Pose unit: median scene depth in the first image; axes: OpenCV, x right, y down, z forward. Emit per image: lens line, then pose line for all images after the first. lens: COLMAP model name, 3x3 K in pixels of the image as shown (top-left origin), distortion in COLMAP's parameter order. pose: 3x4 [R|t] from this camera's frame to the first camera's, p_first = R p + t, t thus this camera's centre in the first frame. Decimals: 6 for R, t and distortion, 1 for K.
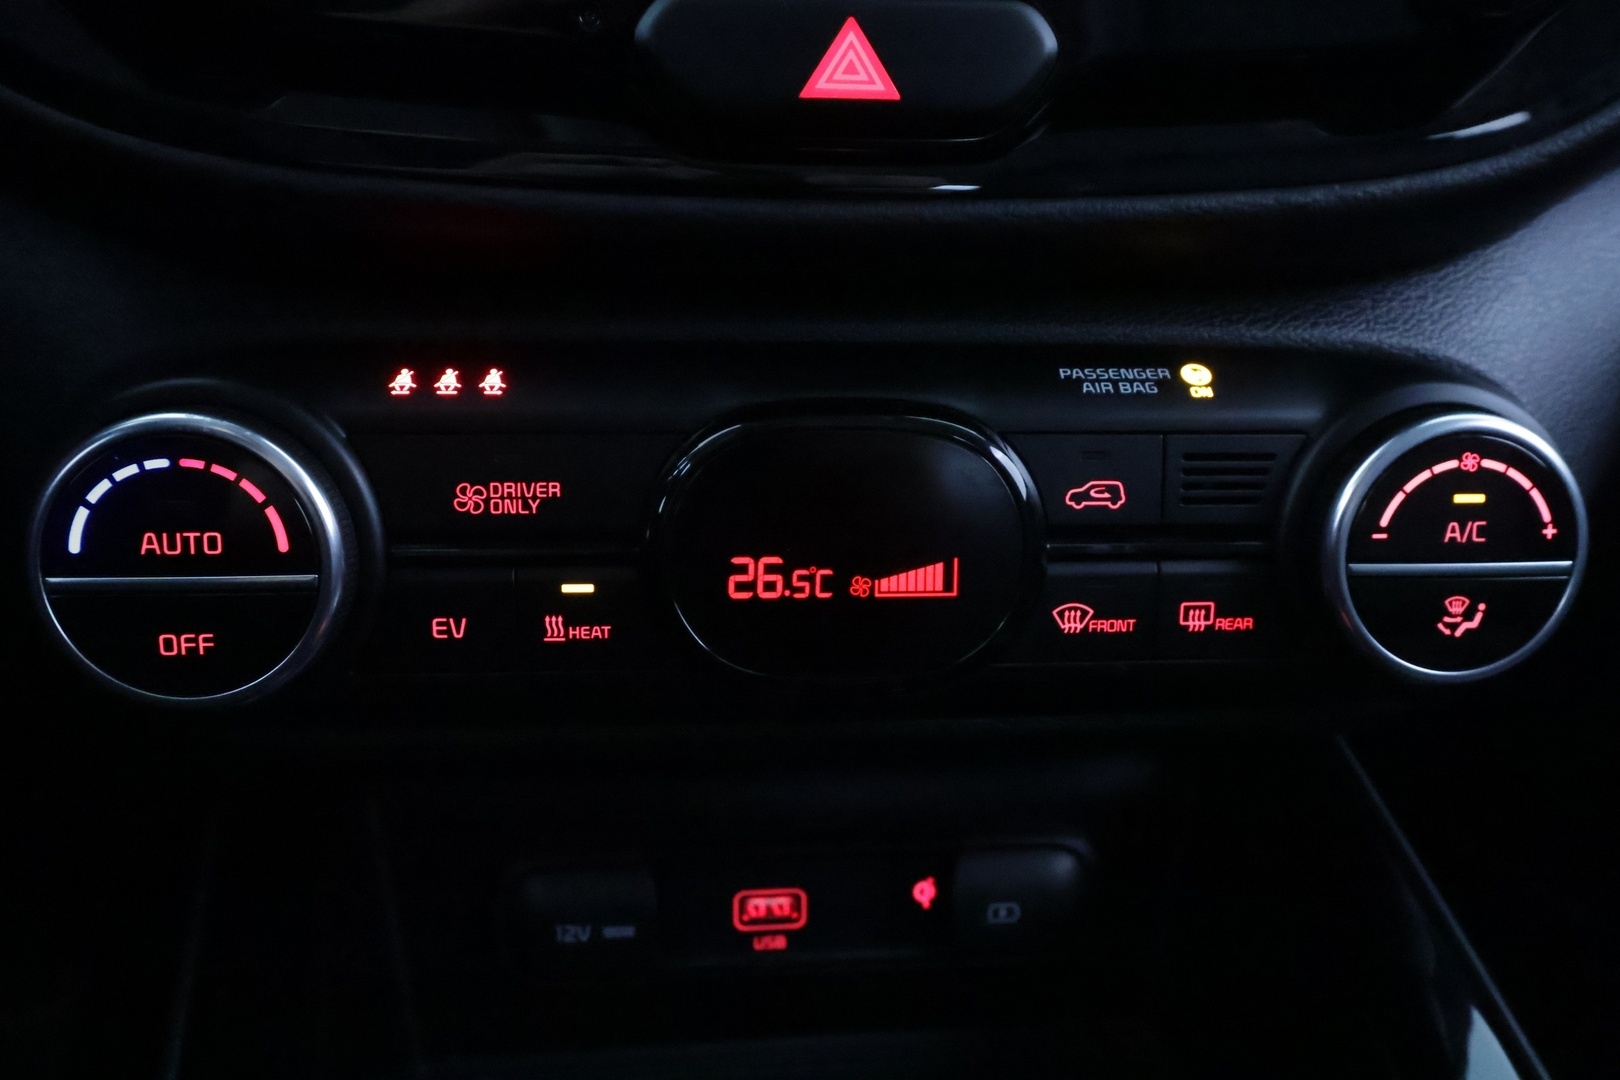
lens RADIAL K [[1356.4, 0, 803.2], [0, 1356.4, 539.4], [0, 0, 1]] dist [-0.006134, -0.000243]
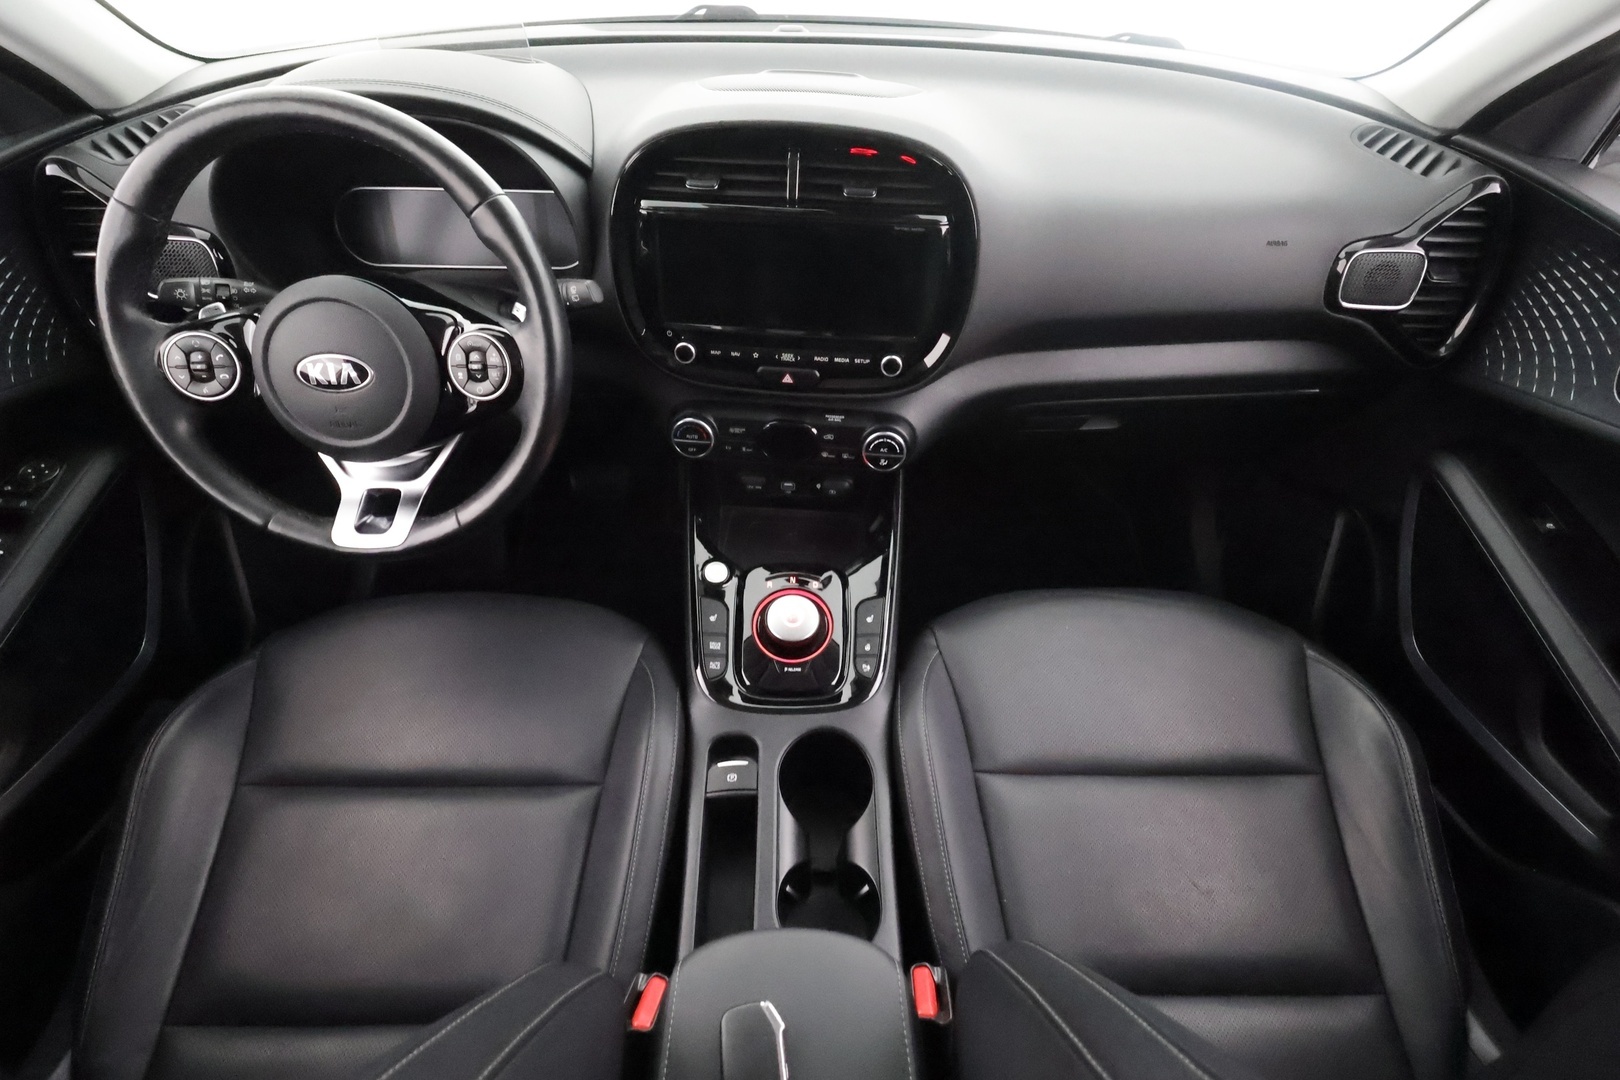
lens RADIAL K [[736.7, 0, 807.1], [0, 736.7, 540.8], [0, 0, 1]] dist [-0.000026, 0.000094]
pose [[0.983049, 0.128613, -0.130667, 0.655092], [-0.063347, 0.907055, 0.416219, -1.058409], [0.172054, -0.400886, 0.899827, -2.386976]]
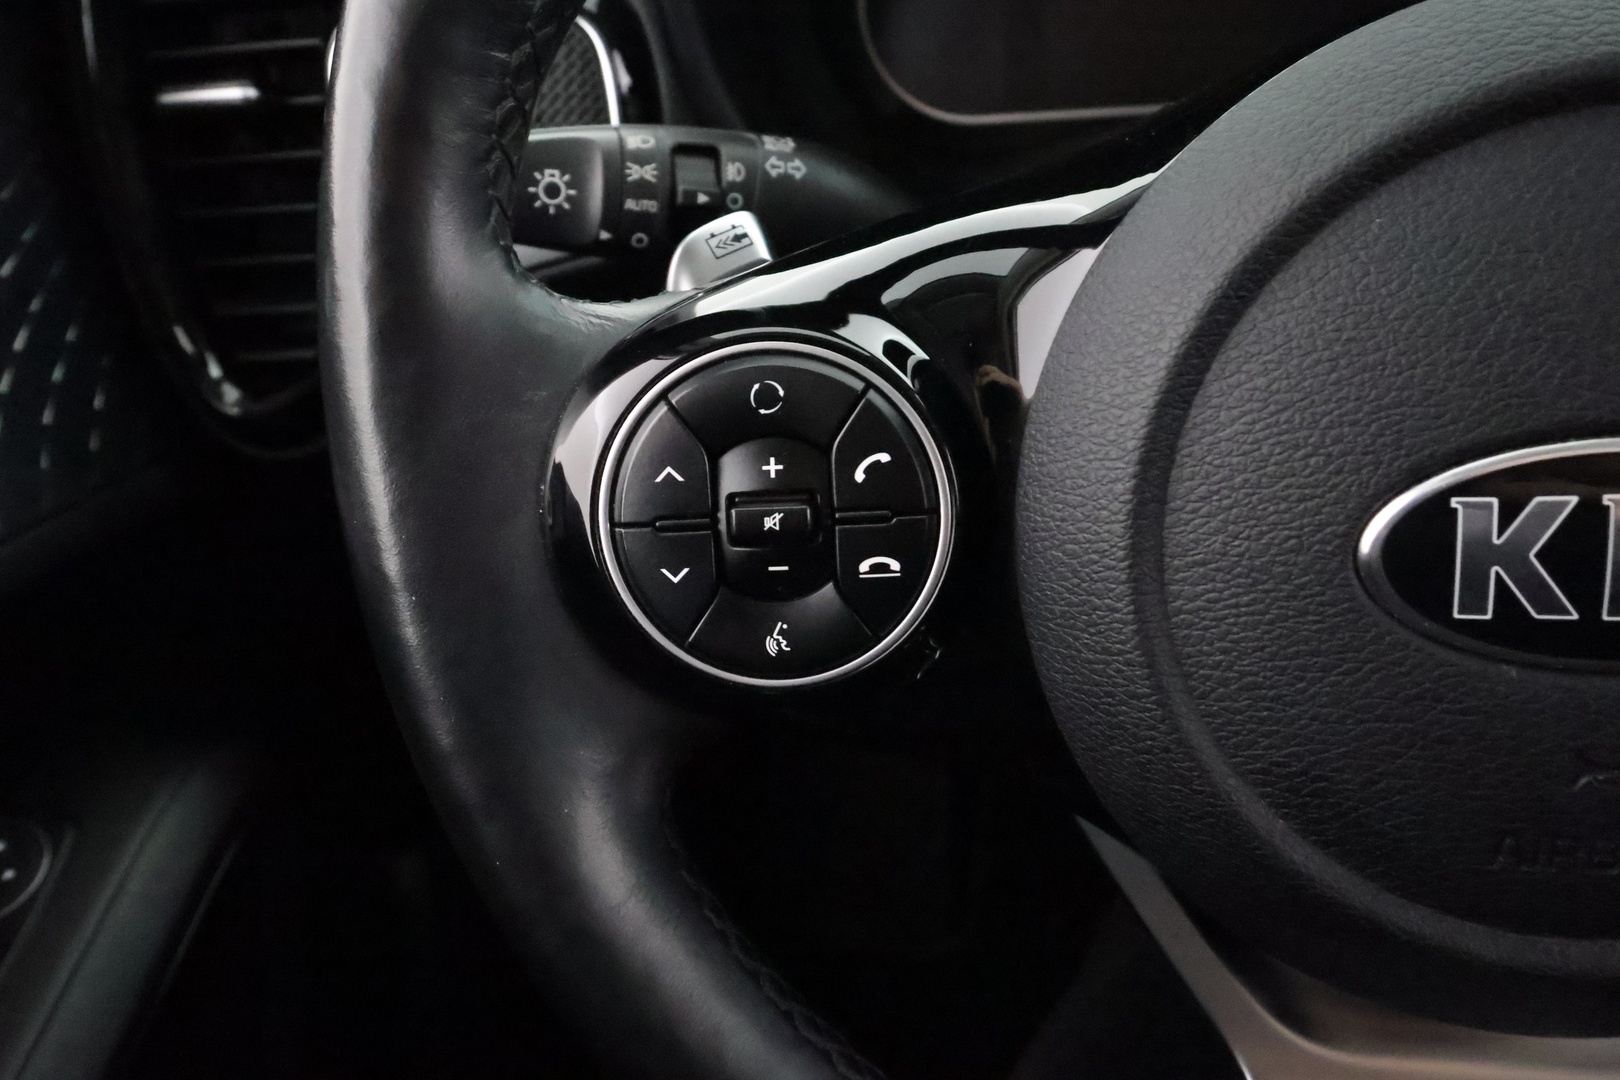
lens RADIAL K [[1263.2, 0, 811.6], [0, 1263.2, 548.3], [0, 0, 1]] dist [-0.006617, -0.000041]
pose [[0.927424, 0.108187, -0.358023, -1.611605], [0.014548, 0.946091, 0.323573, -0.634856], [0.373729, -0.305298, 0.875854, -0.845461]]
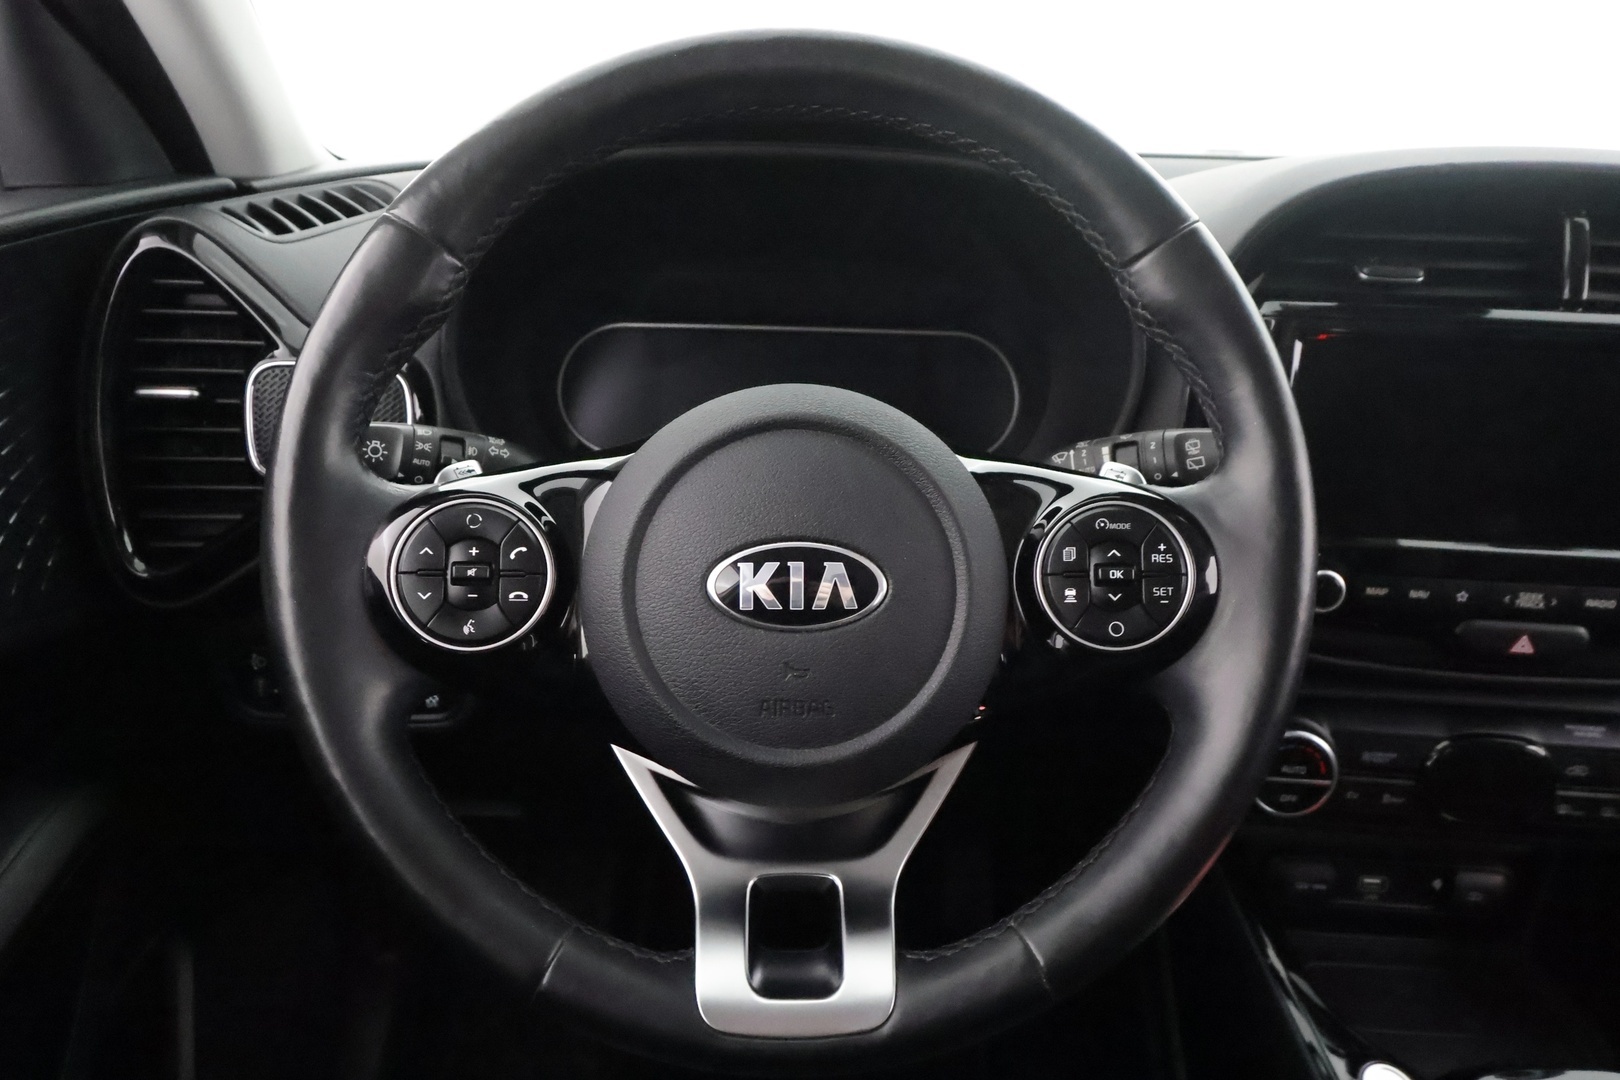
lens RADIAL K [[1075.7, 0, 809.4], [0, 1075.7, 552.2], [0, 0, 1]] dist [0.003389, -0.005140]
pose [[0.986074, 0.070094, -0.150813, -1.180696], [-0.066029, 0.997311, 0.031798, -0.498441], [0.152636, -0.021397, 0.988051, -1.665139]]
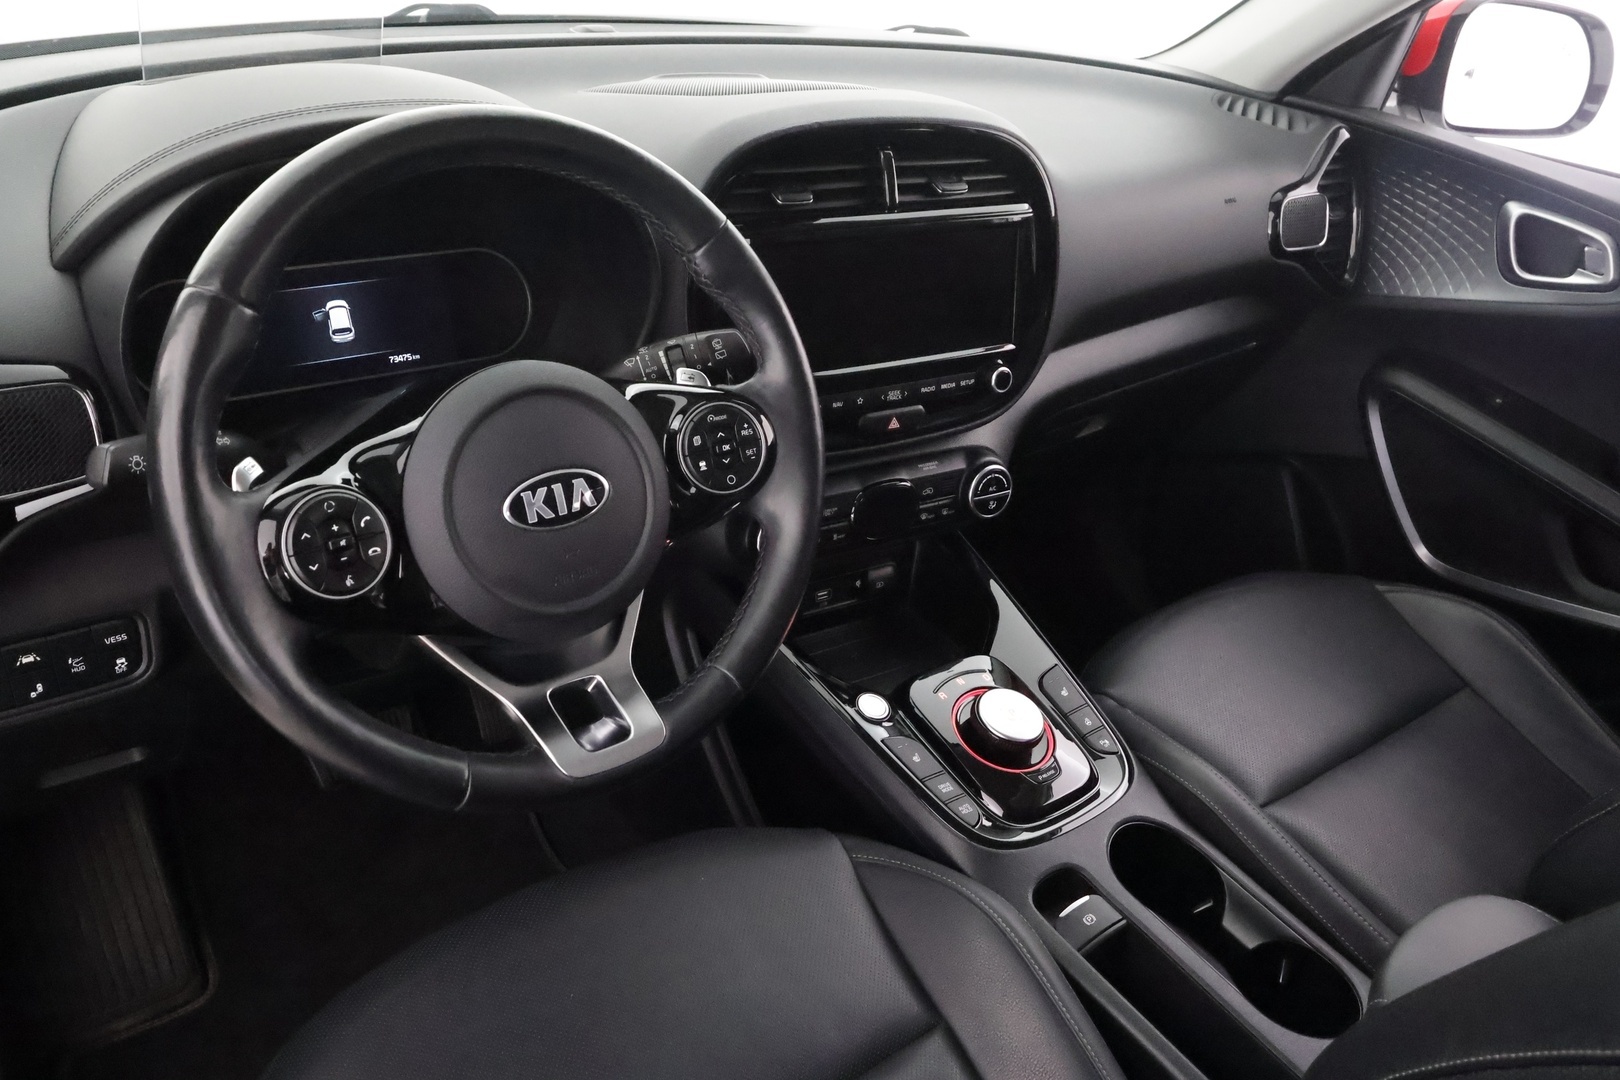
lens RADIAL K [[1263.2, 0, 808.6], [0, 1263.2, 548.2], [0, 0, 1]] dist [-0.006617, -0.000041]
pose [[0.893265, -0.165163, 0.418090, -2.179128], [0.080427, 0.973771, 0.212844, -0.867326], [-0.442278, -0.156500, 0.883118, -2.956906]]
